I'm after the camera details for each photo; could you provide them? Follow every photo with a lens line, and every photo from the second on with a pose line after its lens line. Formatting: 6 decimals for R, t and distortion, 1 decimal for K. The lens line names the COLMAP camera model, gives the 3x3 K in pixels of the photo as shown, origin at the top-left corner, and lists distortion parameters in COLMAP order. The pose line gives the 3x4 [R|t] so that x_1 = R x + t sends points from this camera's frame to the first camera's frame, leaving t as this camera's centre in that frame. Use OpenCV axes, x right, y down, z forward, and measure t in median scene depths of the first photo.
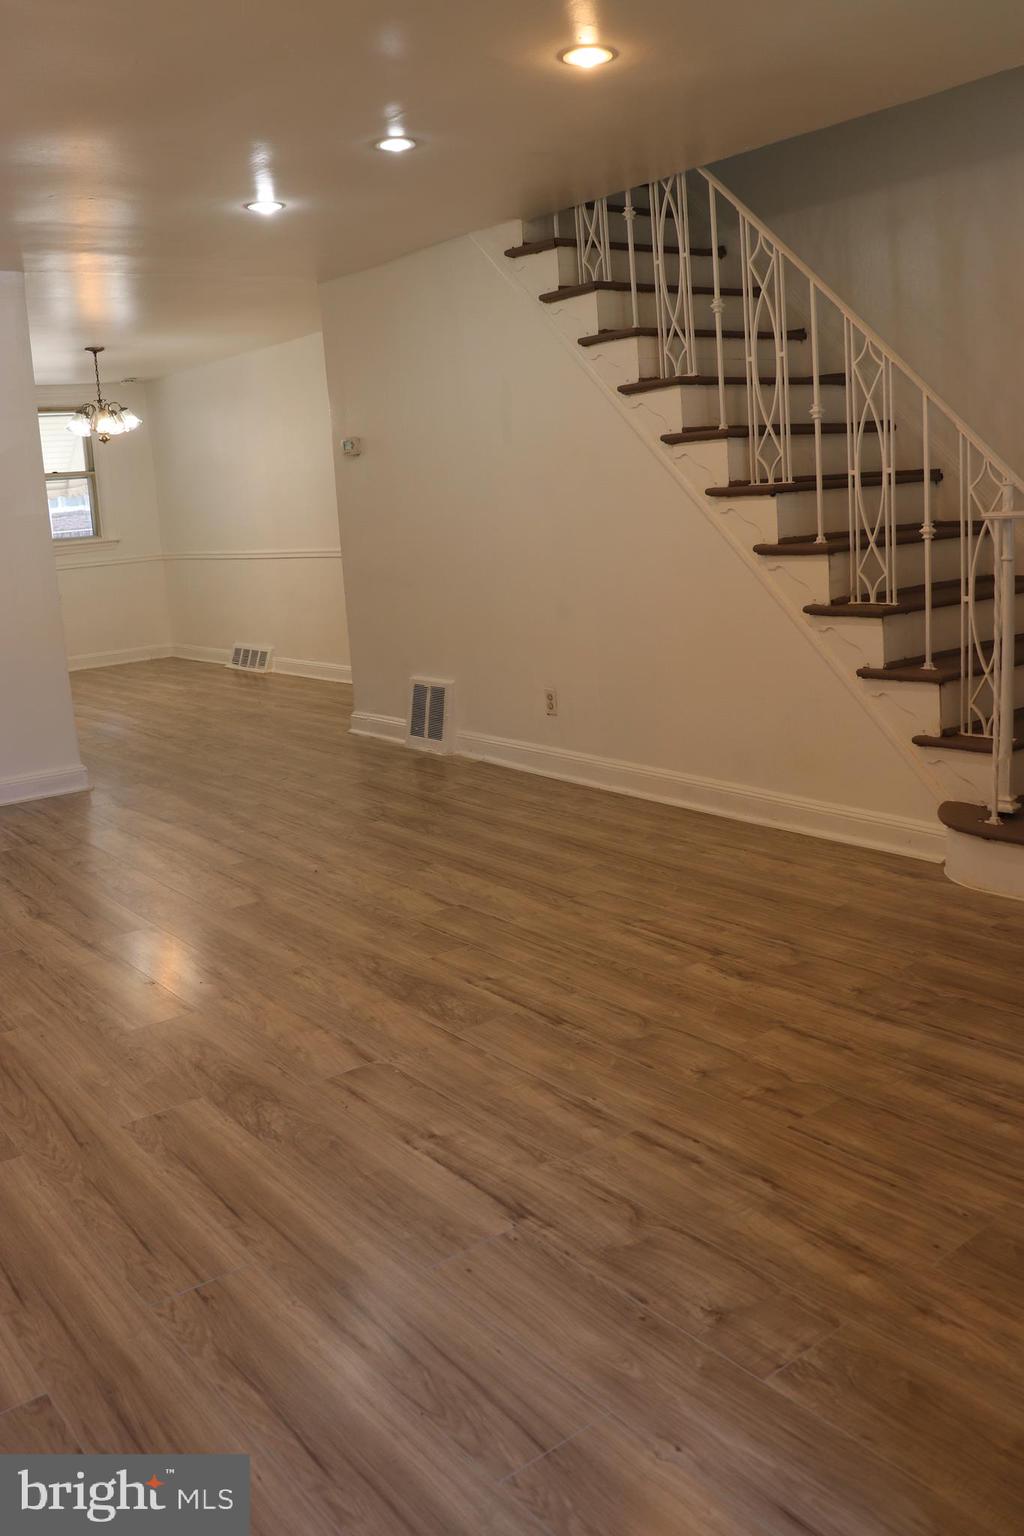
lens RADIAL K [[1283.0, 0, 512.0], [0, 1283.0, 768.0], [0, 0, 1]] dist [-0.170885, 0.164405]
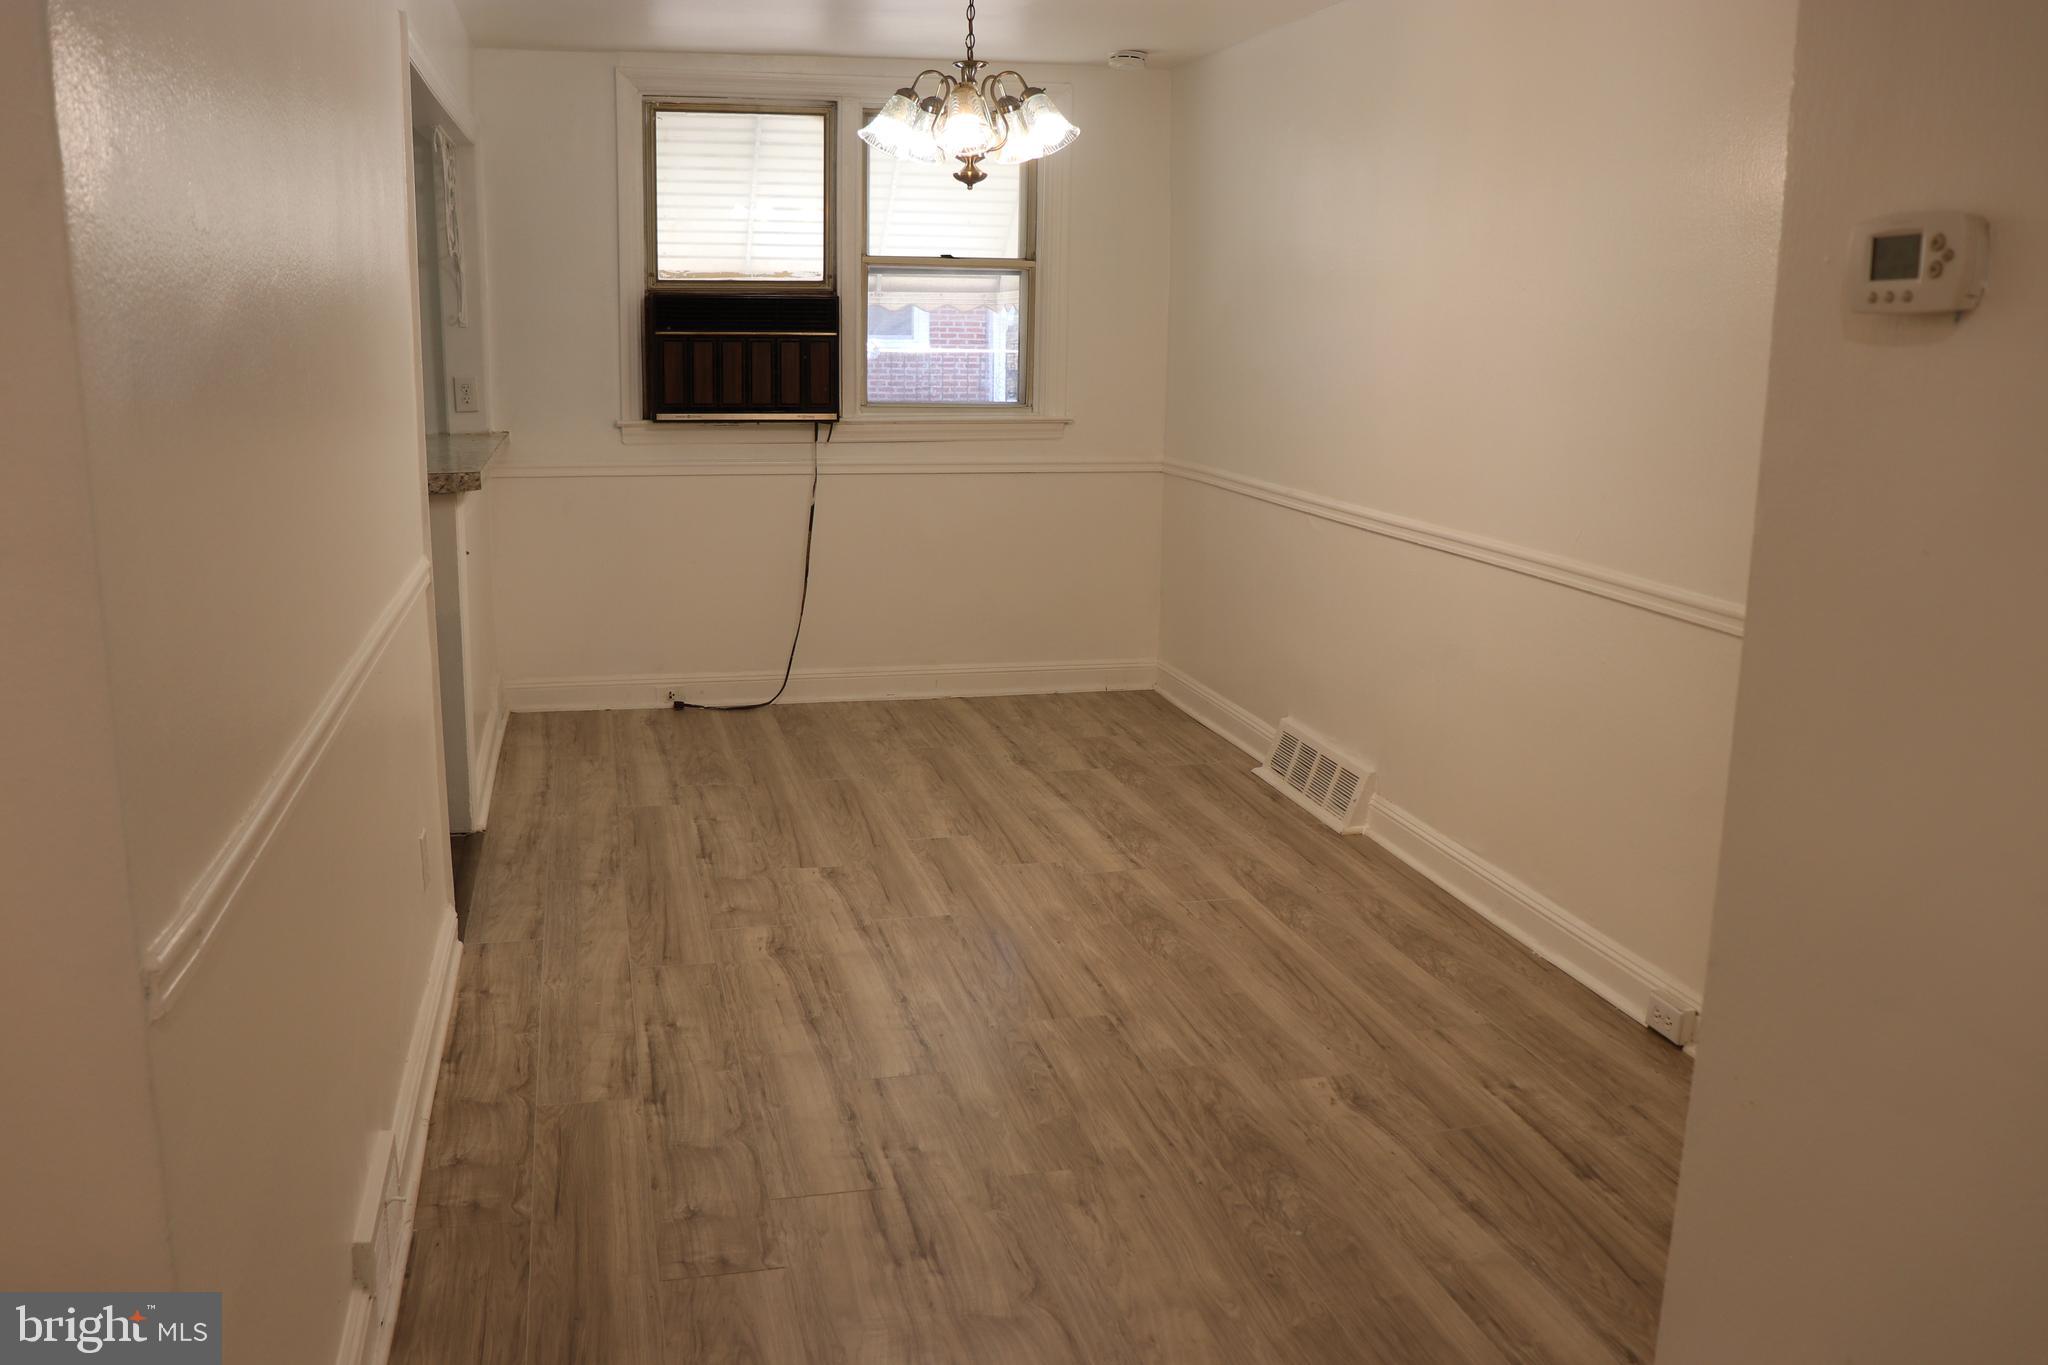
lens RADIAL K [[1710.6, 0, 1011.7], [0, 1710.6, 688.1], [0, 0, 1]] dist [-0.170885, 0.164405]
pose [[0.909660, 0.161287, -0.382760, -0.217062], [-0.156212, 0.986719, 0.044532, -0.278929], [0.384859, 0.019283, 0.922774, 1.105264]]
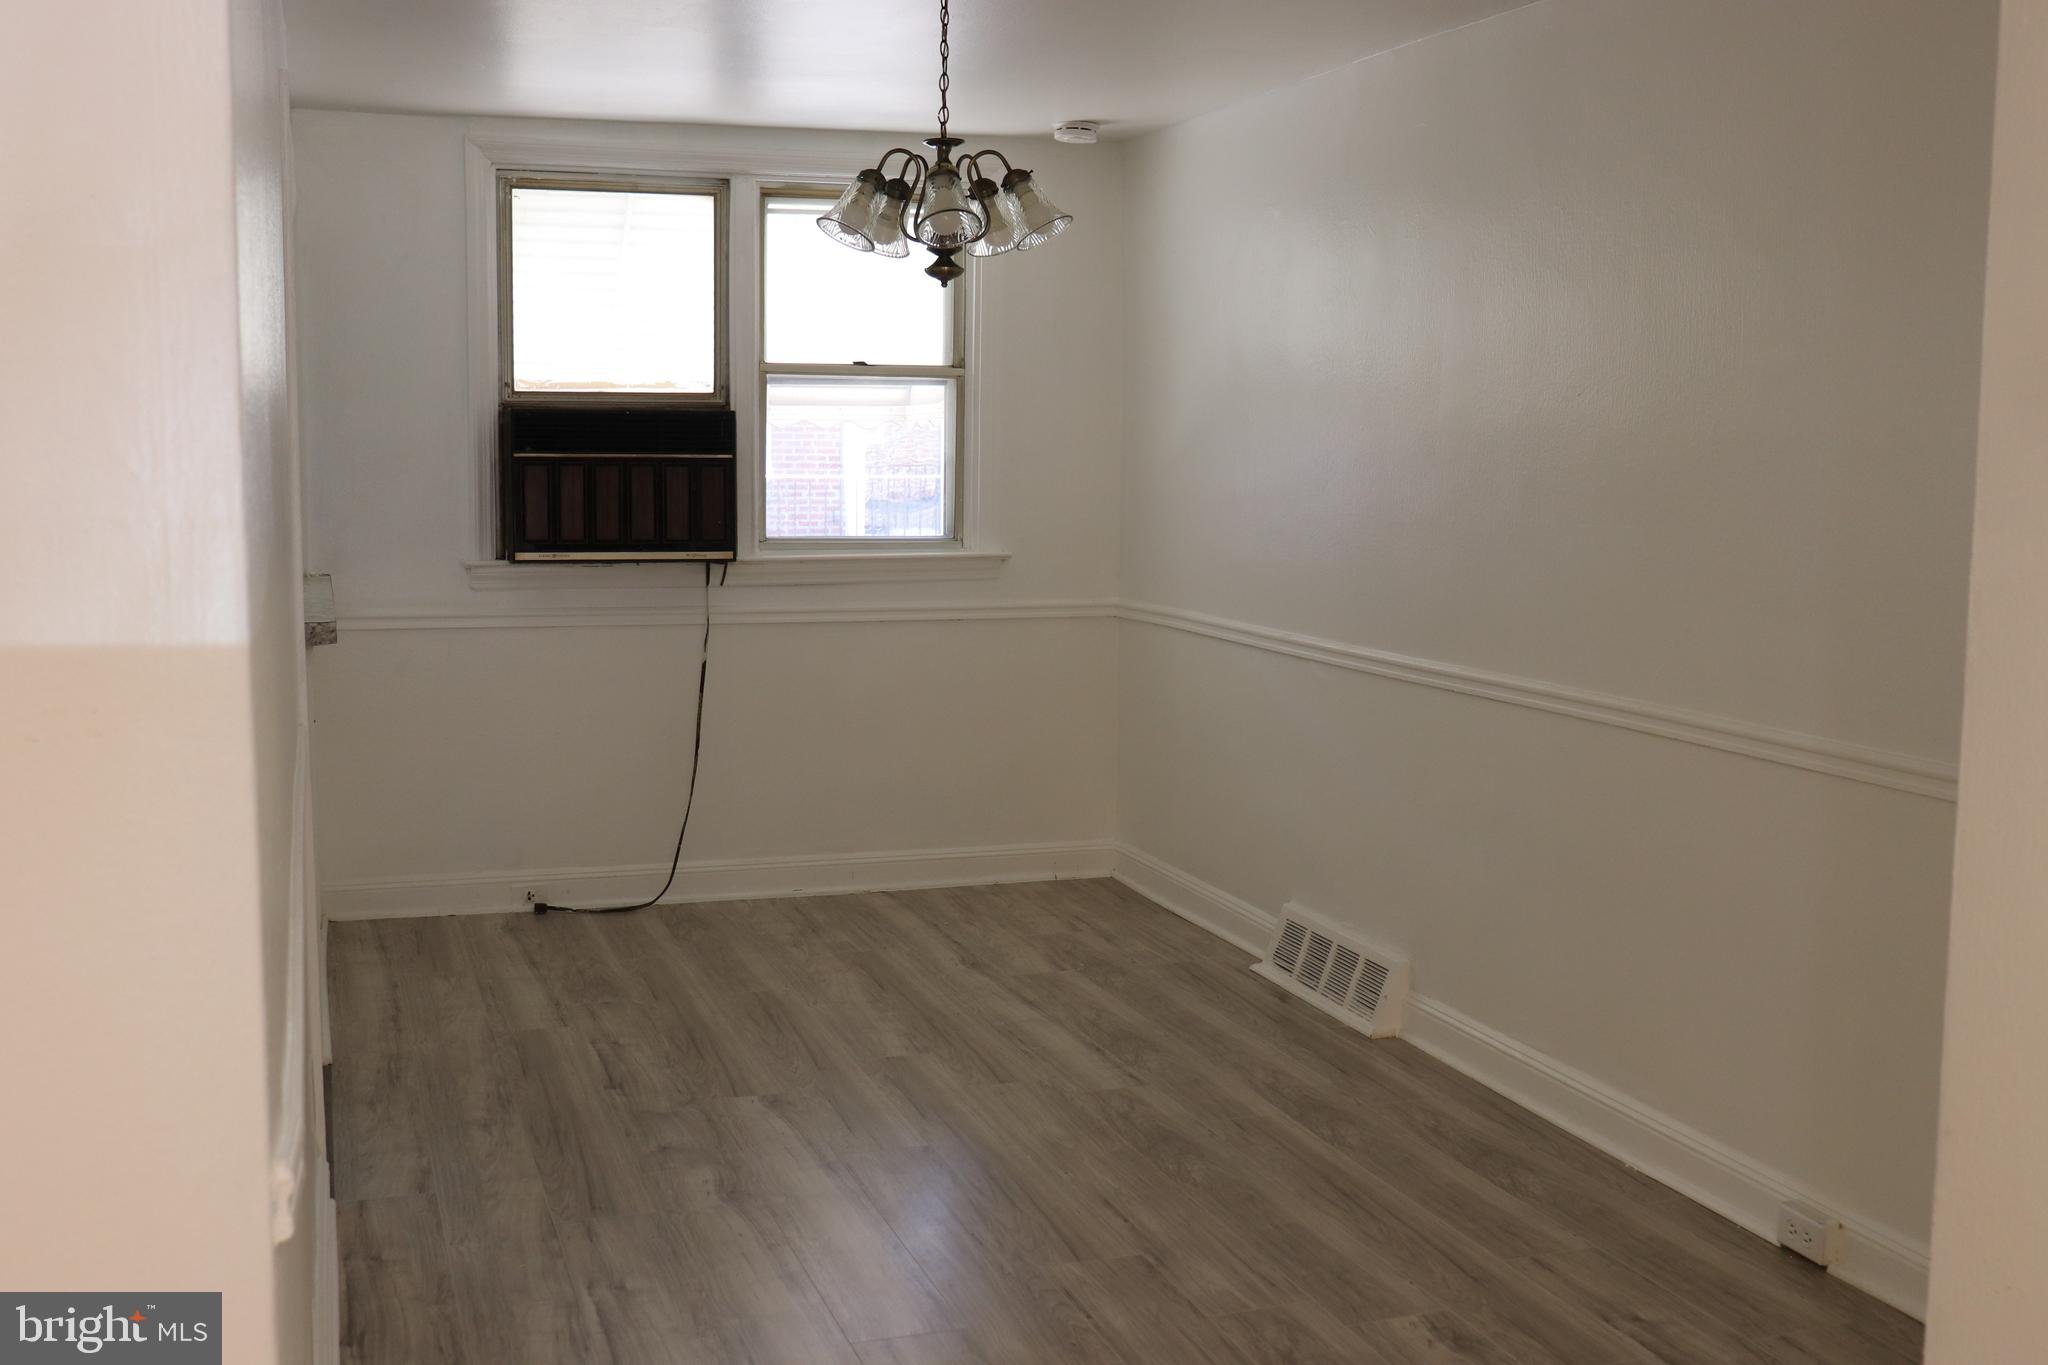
lens RADIAL K [[2120.9, 0, 1024.0], [0, 2120.9, 682.5], [0, 0, 1]] dist [-0.099953, 0.165352]
pose [[0.942222, 0.107762, -0.317184, -0.264612], [-0.135055, 0.988684, -0.065292, -0.260159], [0.306559, 0.104357, 0.946114, 1.035526]]
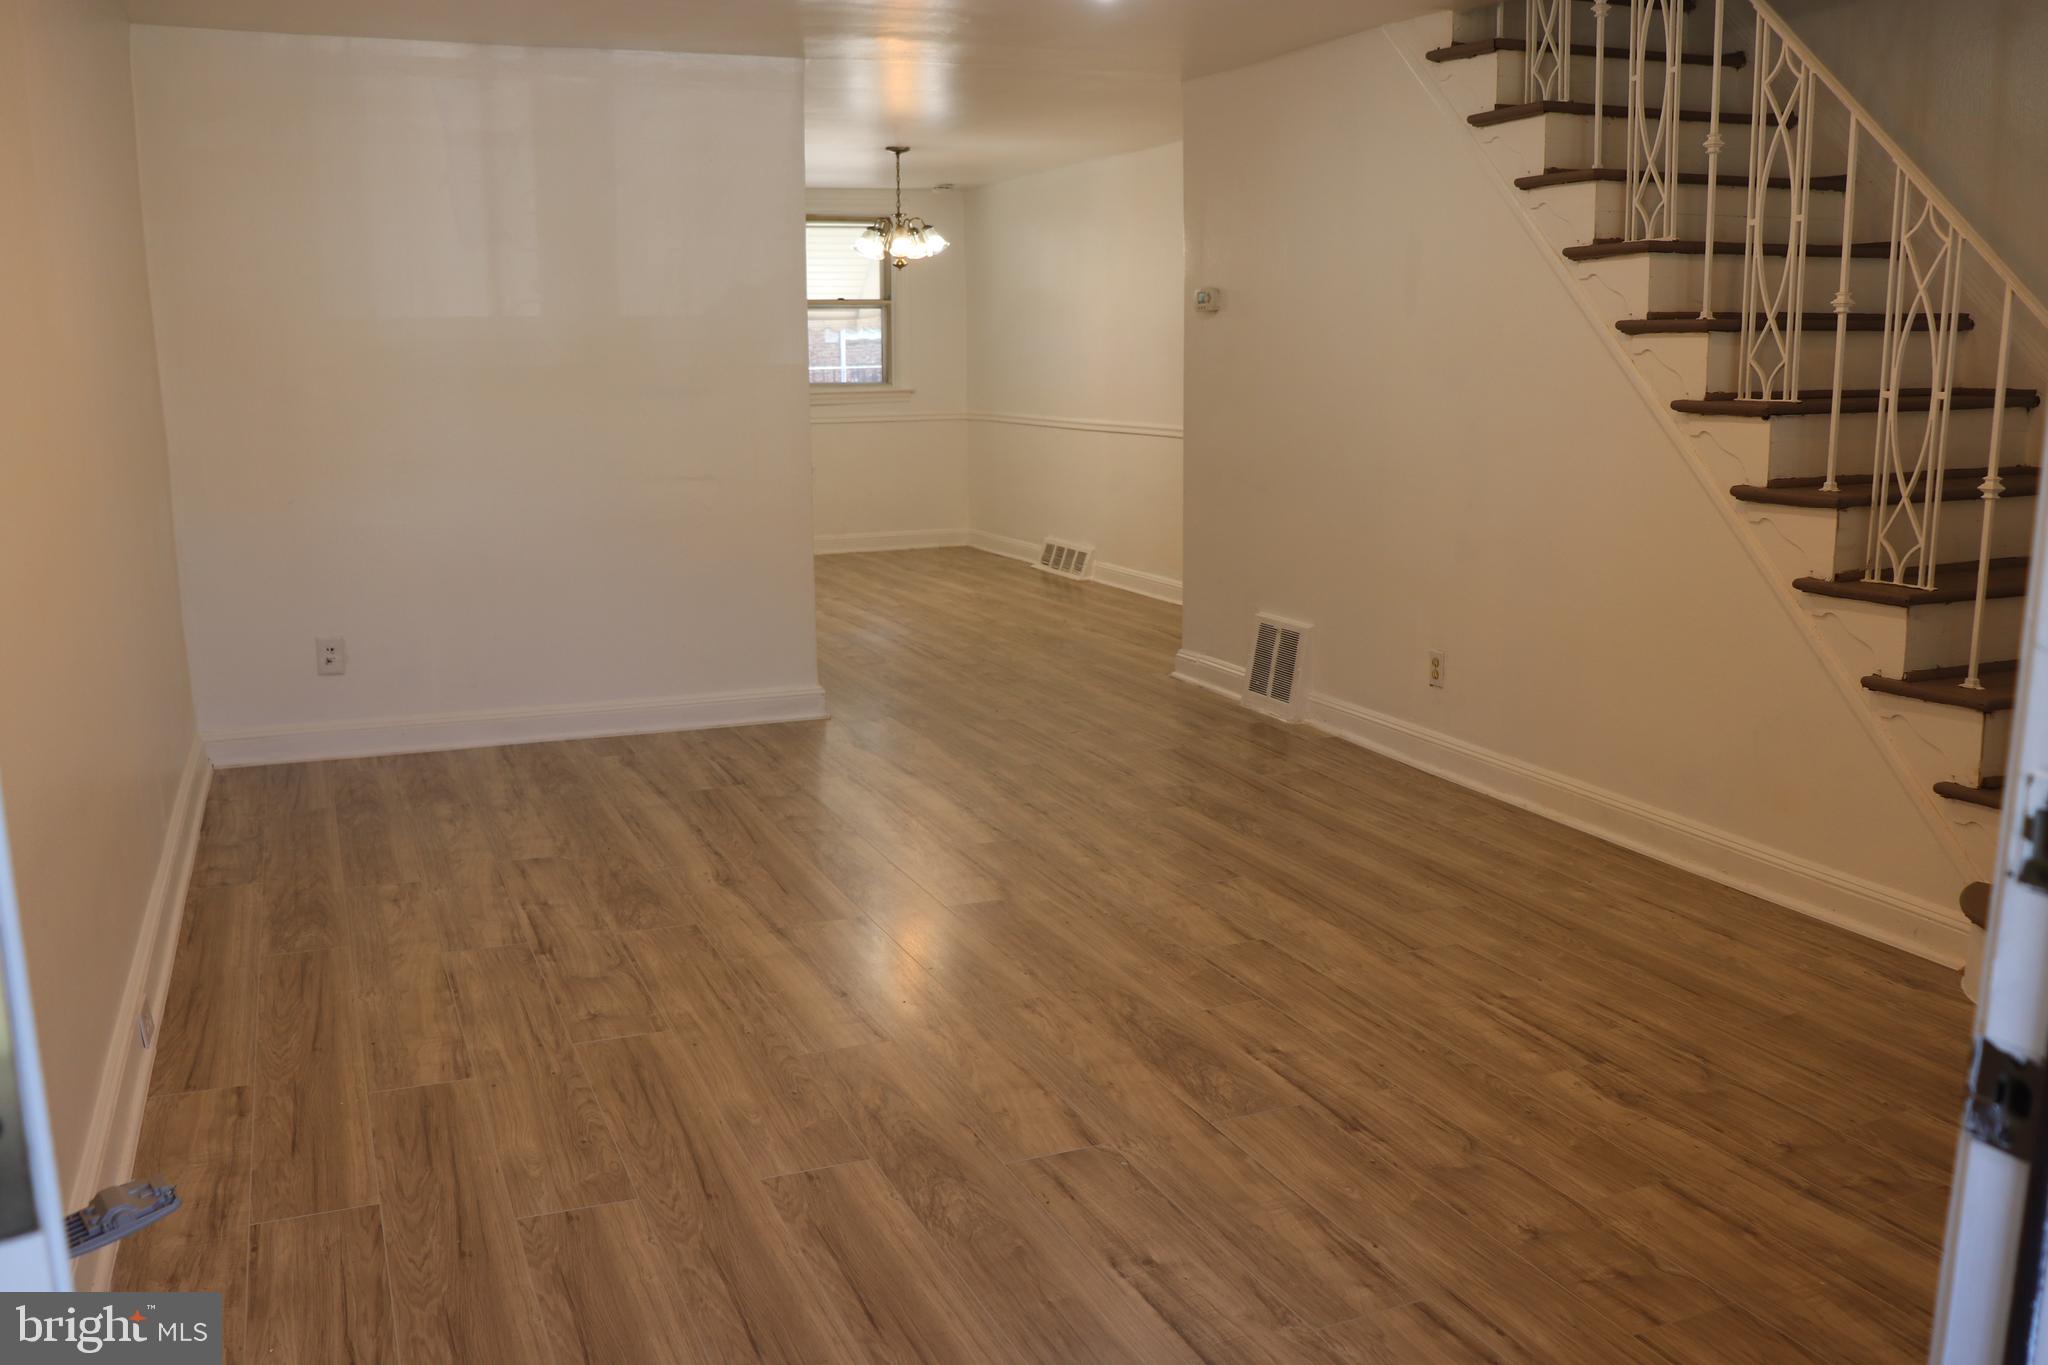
lens RADIAL K [[1710.6, 0, 1011.7], [0, 1710.6, 688.1], [0, 0, 1]] dist [-0.170885, 0.164405]
pose [[0.965510, 0.102564, -0.239313, 0.038093], [-0.104173, 0.994541, 0.005948, -0.027999], [0.238616, 0.019188, 0.970924, 0.002680]]
